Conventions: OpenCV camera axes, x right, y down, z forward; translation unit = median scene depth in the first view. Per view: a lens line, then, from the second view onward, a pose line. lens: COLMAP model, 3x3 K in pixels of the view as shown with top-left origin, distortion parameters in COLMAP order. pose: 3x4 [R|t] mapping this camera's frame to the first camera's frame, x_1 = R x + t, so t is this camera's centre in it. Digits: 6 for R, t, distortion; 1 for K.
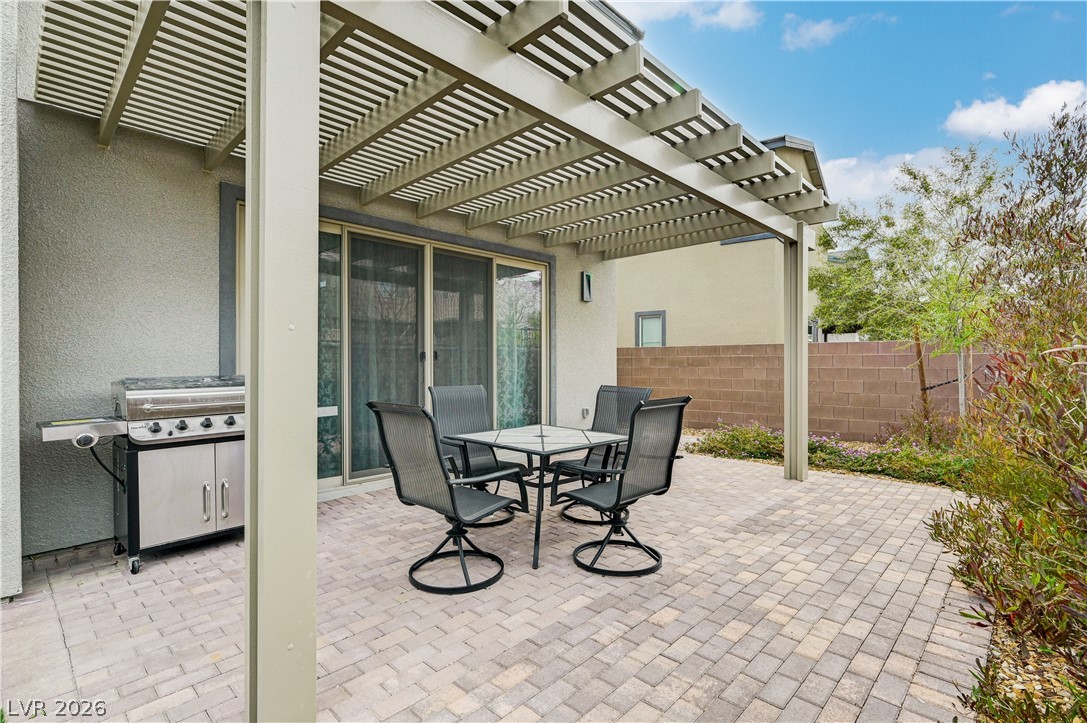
lens RADIAL K [[515.7, 0, 543.5], [0, 515.7, 361.5], [0, 0, 1]] dist [0.000158, 0.000239]
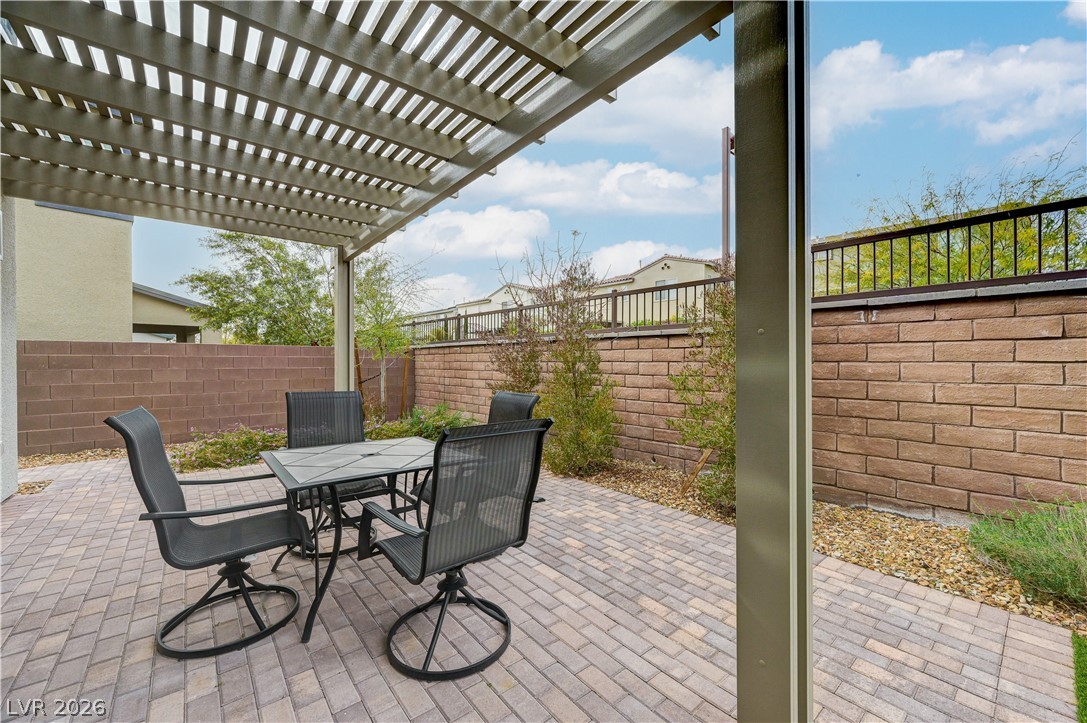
lens RADIAL K [[433.2, 0, 543.5], [0, 433.2, 361.5], [0, 0, 1]] dist [0.008031, 0.000237]
pose [[0.112588, 0.000662, 0.993642, -0.613973], [-0.002173, 0.999998, -0.000420, -0.006095], [-0.993639, -0.002112, 0.112589, 0.596965]]
